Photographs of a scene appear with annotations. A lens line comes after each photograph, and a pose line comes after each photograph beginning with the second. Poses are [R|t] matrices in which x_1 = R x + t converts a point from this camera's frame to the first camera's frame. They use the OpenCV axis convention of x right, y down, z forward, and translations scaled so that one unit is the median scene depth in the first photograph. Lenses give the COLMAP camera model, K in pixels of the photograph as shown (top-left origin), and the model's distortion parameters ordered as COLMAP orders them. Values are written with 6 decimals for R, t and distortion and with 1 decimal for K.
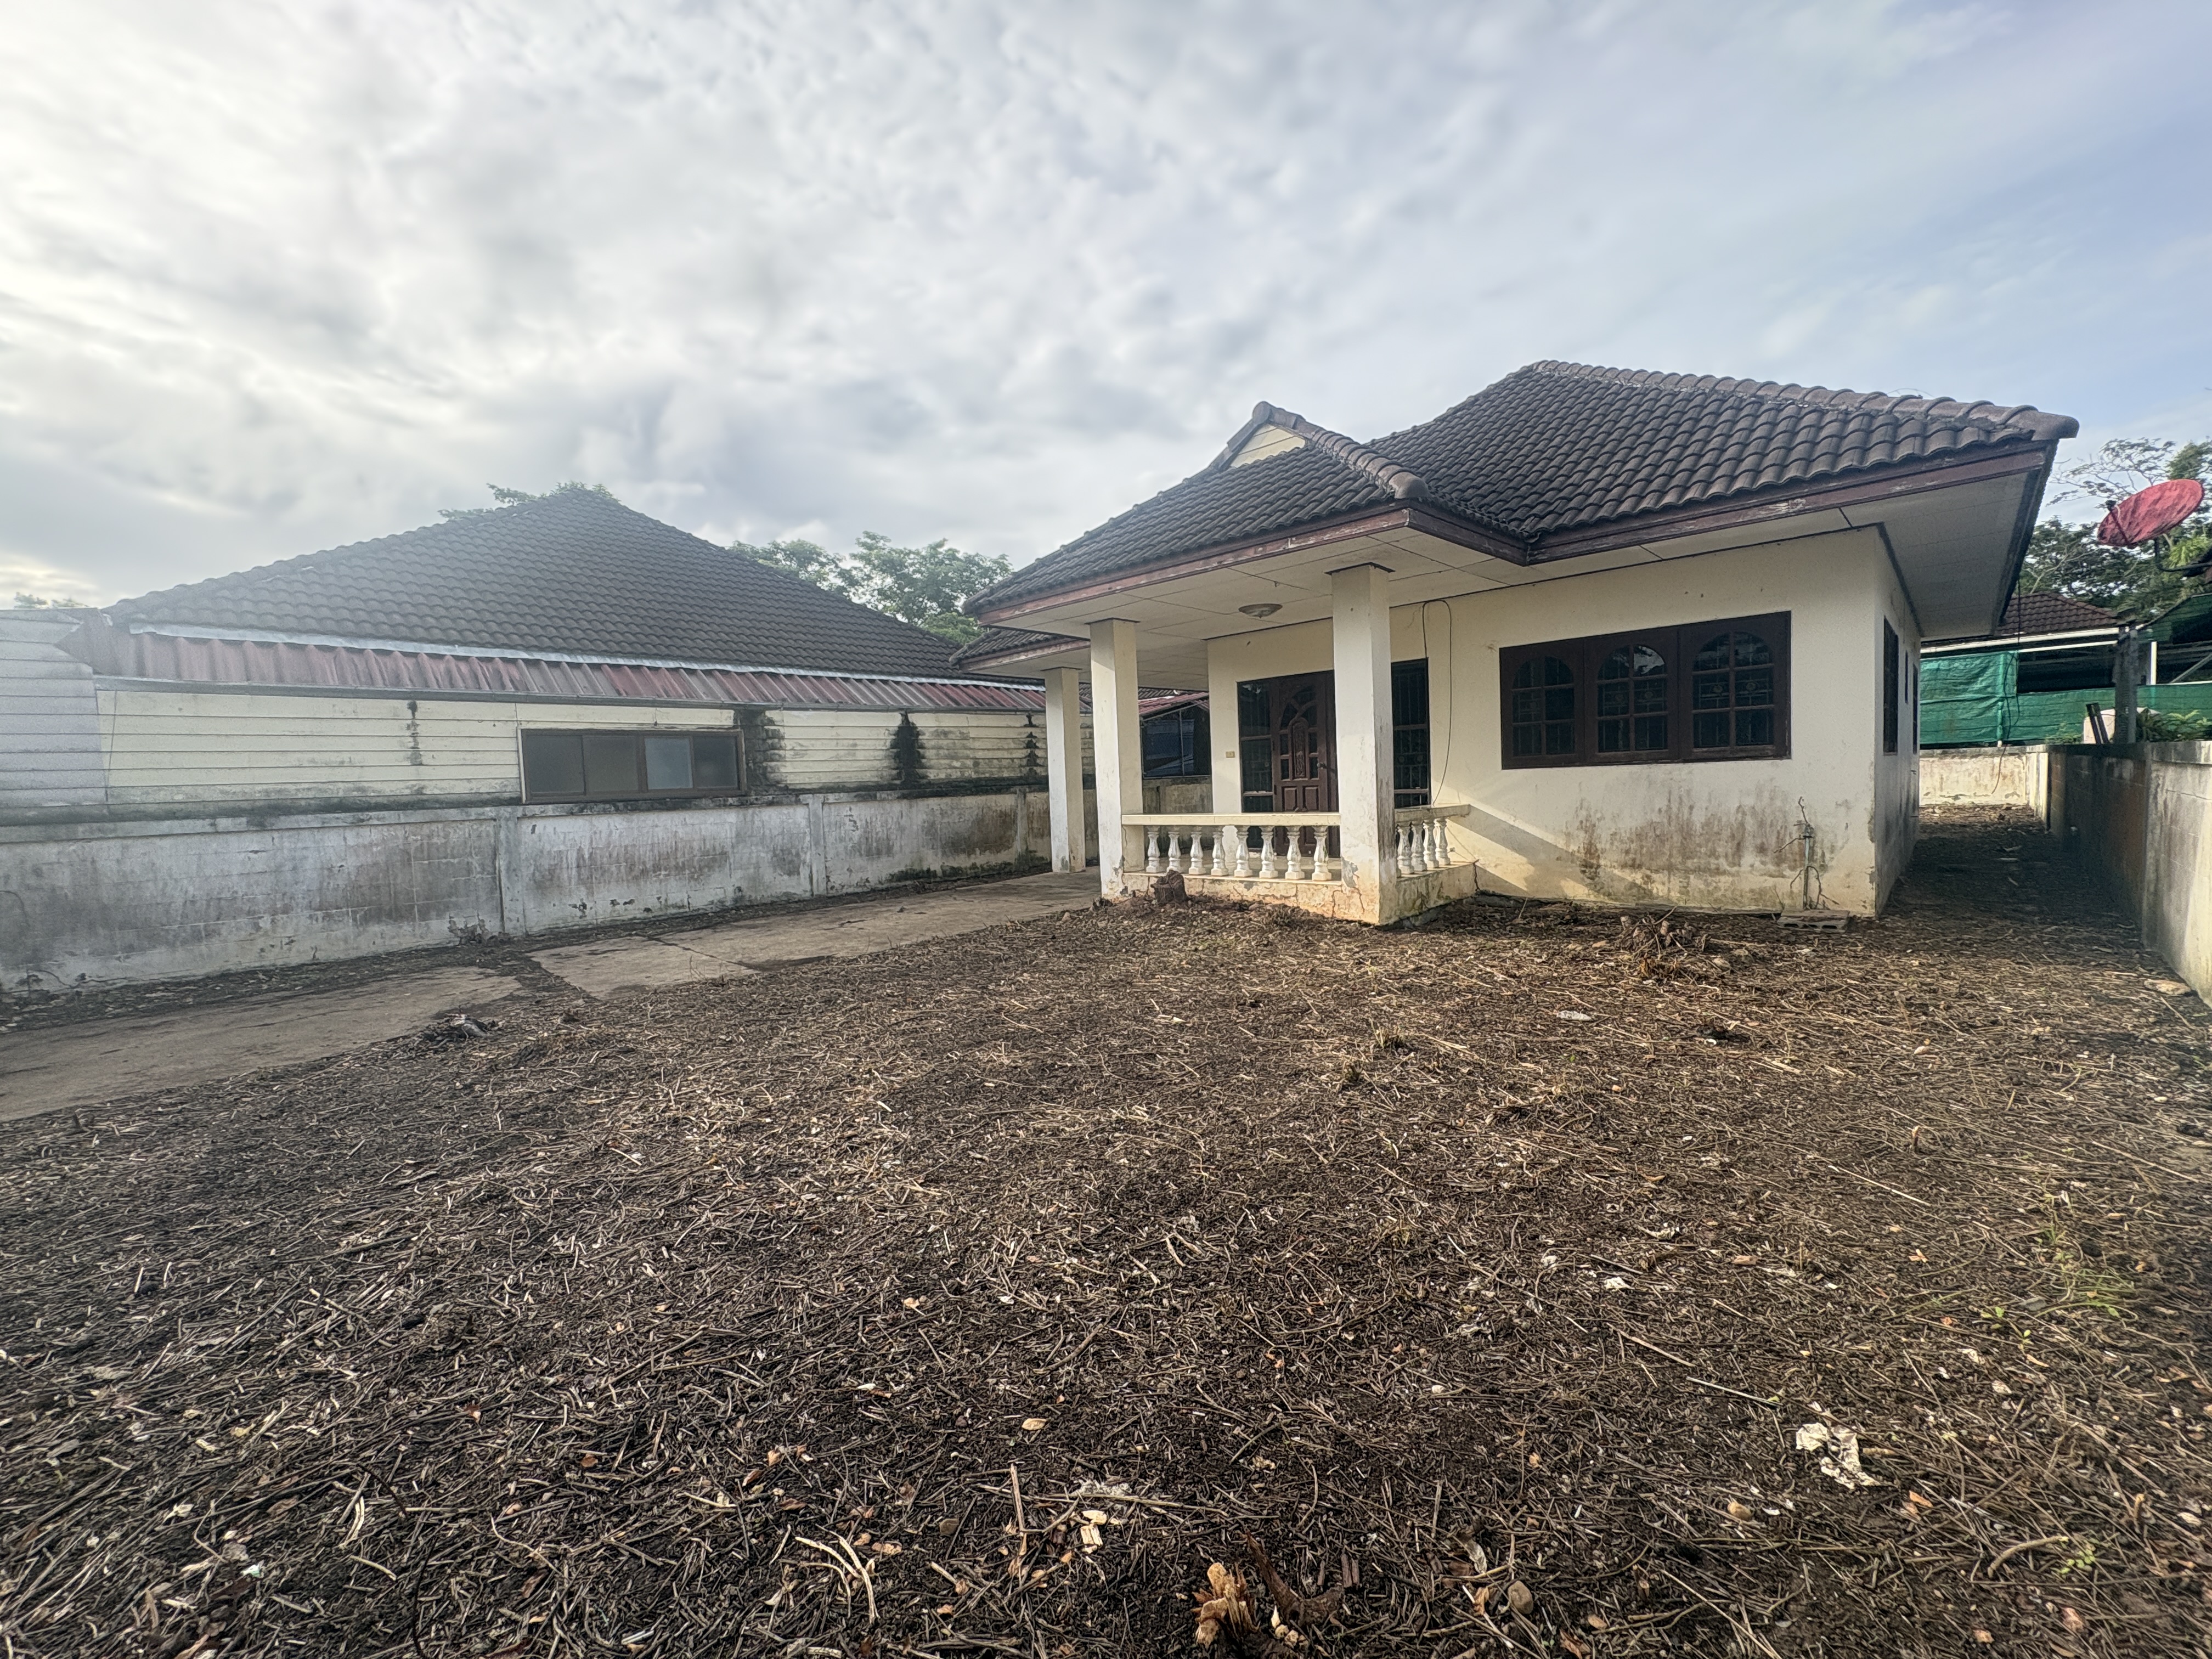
lens RADIAL K [[890.3, 0, 1102.7], [0, 890.3, 845.3], [0, 0, 1]] dist [0.003451, -0.000163]
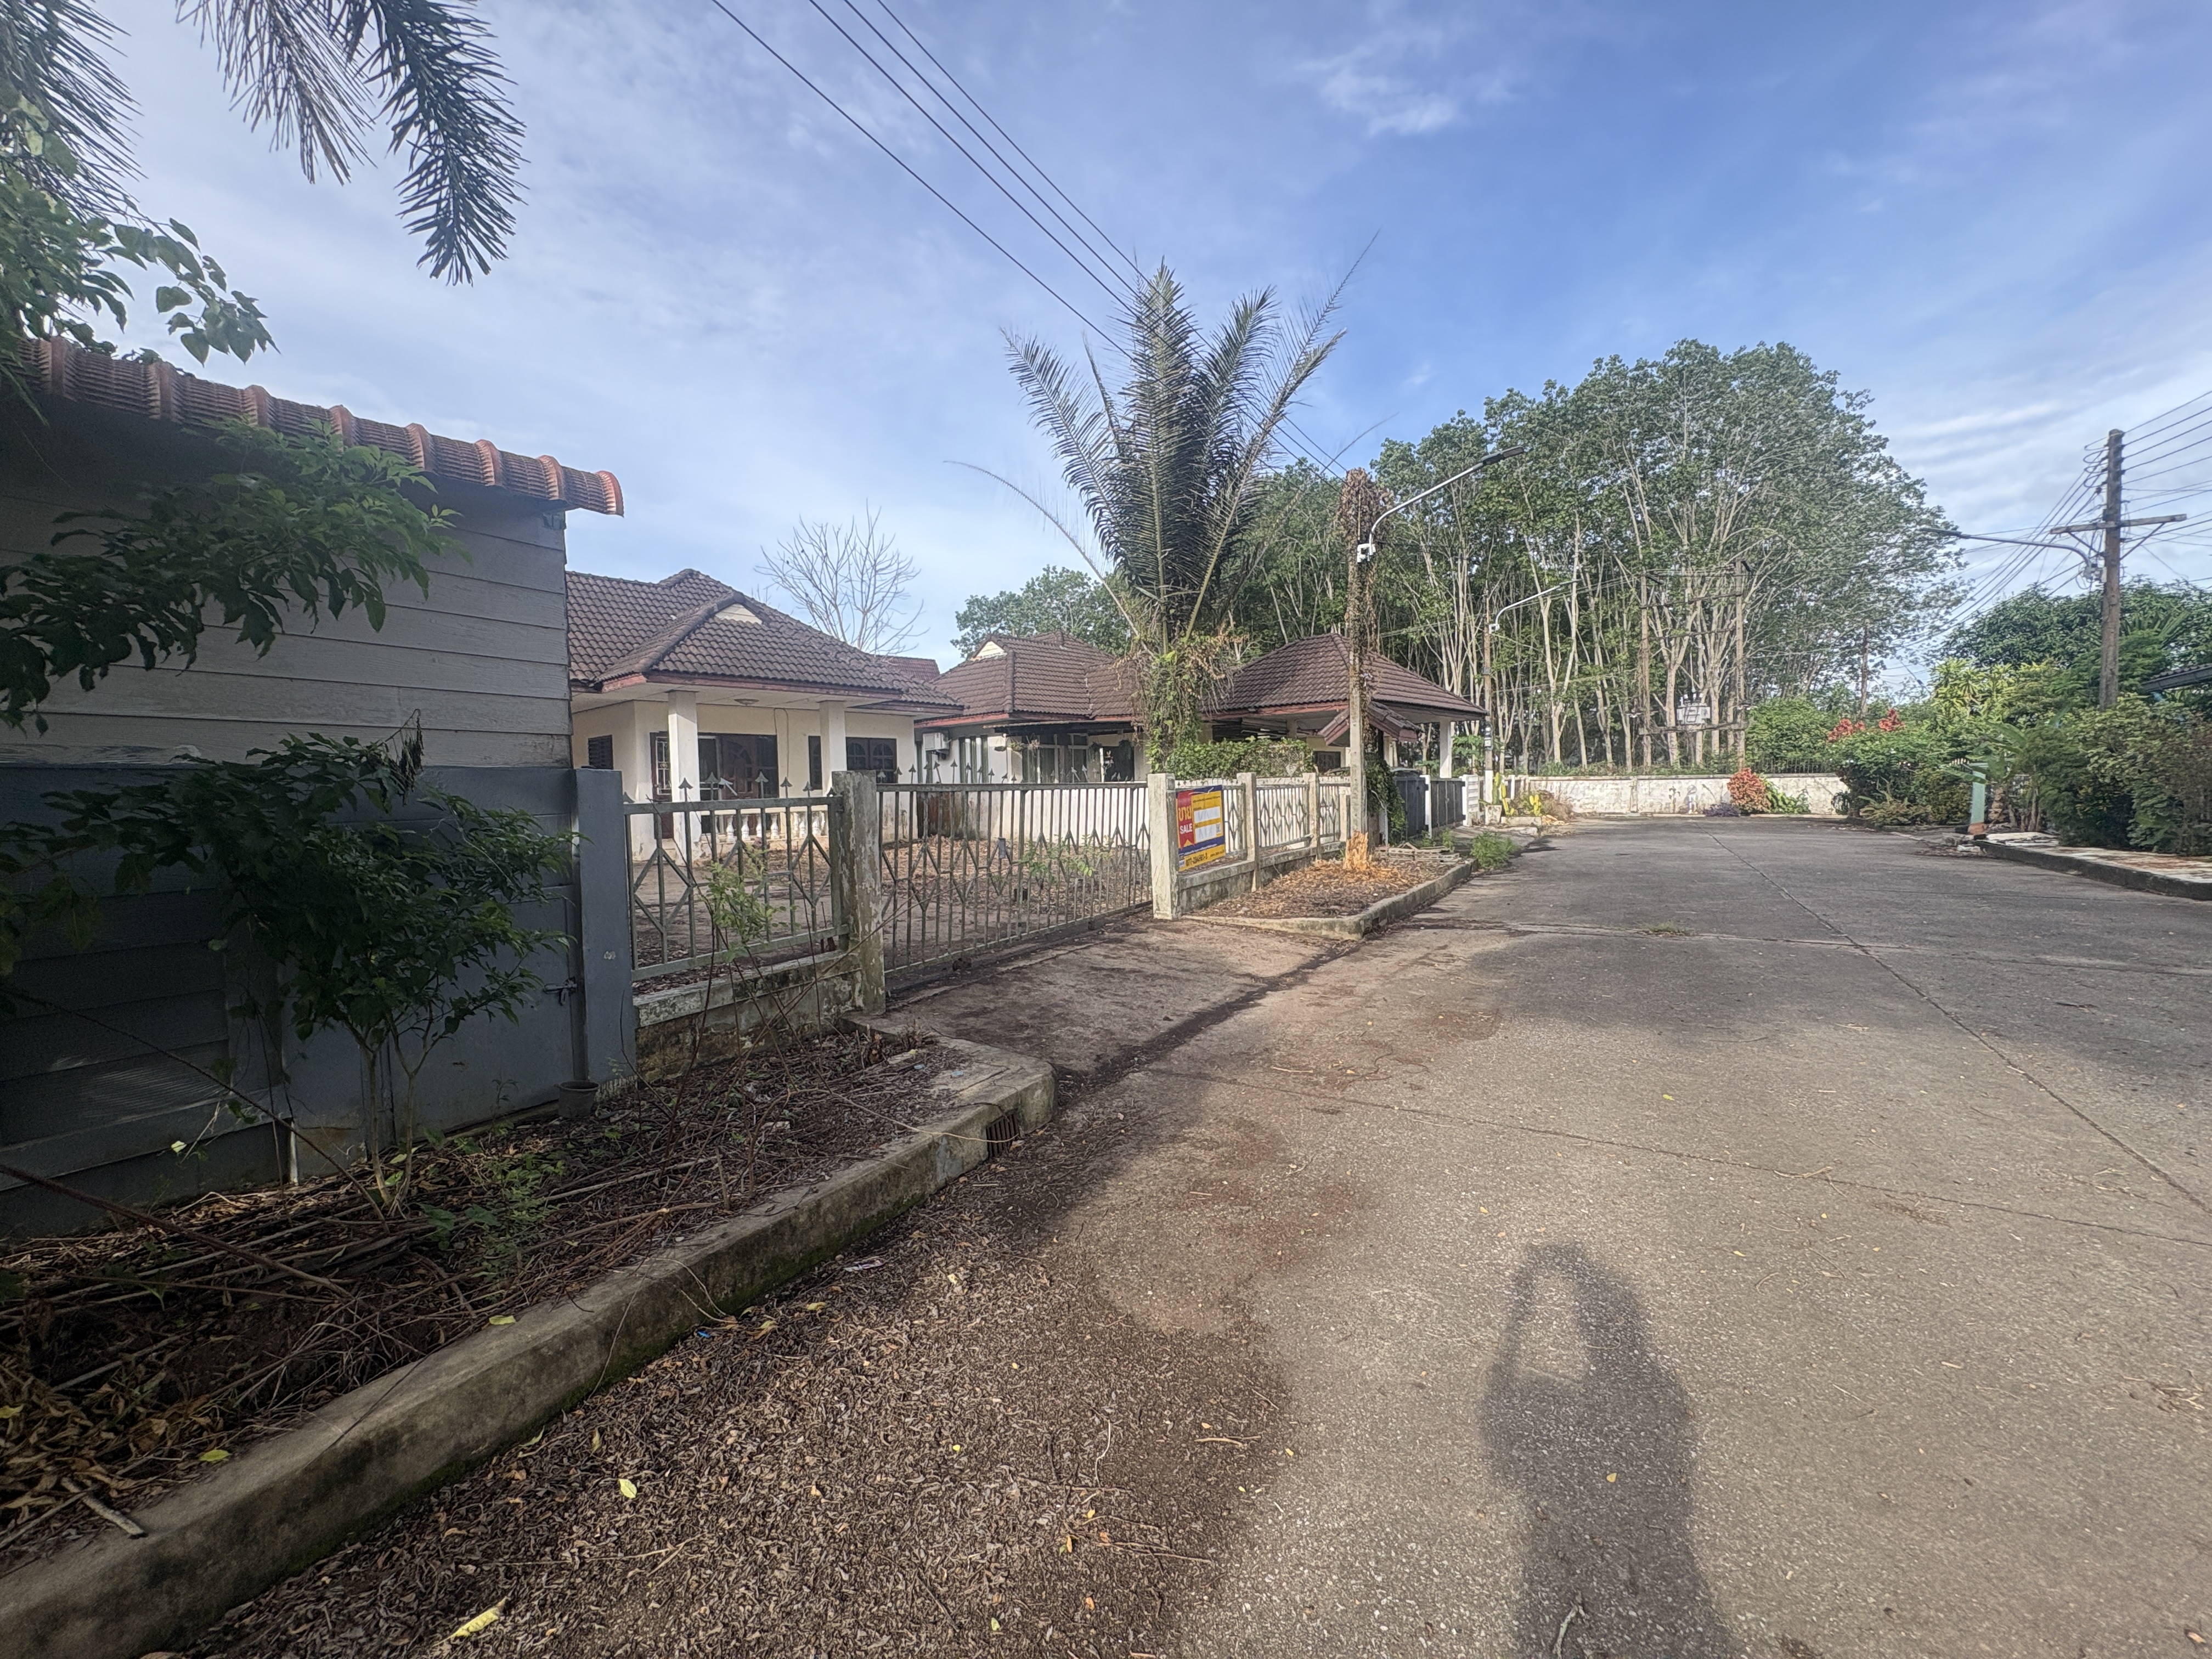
lens RADIAL K [[890.3, 0, 1117.9], [0, 890.3, 816.5], [0, 0, 1]] dist [0.003451, -0.000163]
pose [[-0.018461, 0.009153, 0.999788, -1.454479], [0.093992, 0.995546, -0.007378, 0.057200], [-0.995402, 0.093836, -0.019239, 0.231976]]
